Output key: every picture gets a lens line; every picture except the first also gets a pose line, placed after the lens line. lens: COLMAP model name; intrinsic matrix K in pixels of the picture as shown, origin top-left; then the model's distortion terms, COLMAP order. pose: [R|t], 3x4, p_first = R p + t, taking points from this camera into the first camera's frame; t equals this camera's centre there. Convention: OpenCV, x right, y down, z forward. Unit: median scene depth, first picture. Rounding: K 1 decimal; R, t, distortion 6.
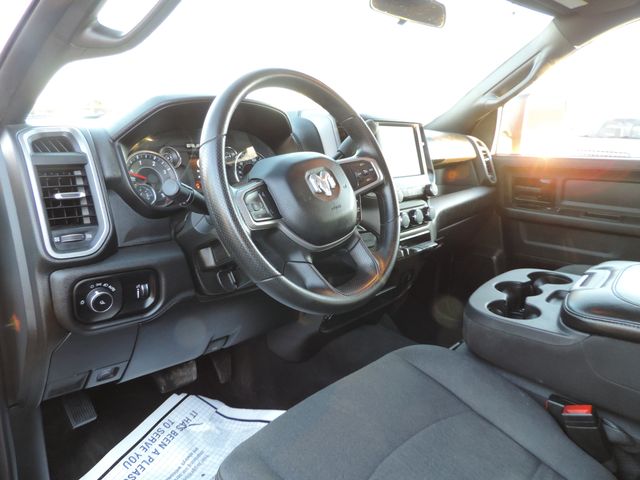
lens RADIAL K [[442.3, 0, 320.0], [0, 442.3, 240.0], [0, 0, 1]] dist [-0.026152, -0.001782]
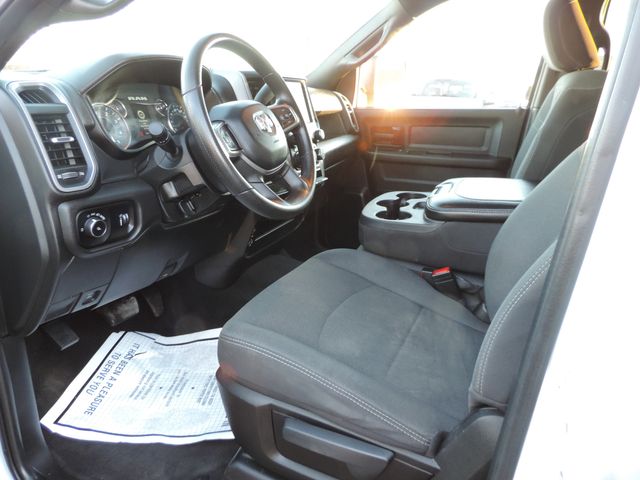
lens RADIAL K [[428.5, 0, 320.0], [0, 428.5, 240.0], [0, 0, 1]] dist [-0.044941, -0.002079]
pose [[0.946680, -0.110742, 0.302543, -0.220540], [0.081990, 0.990961, 0.106177, 0.080401], [-0.311567, -0.075710, 0.947203, -0.240523]]
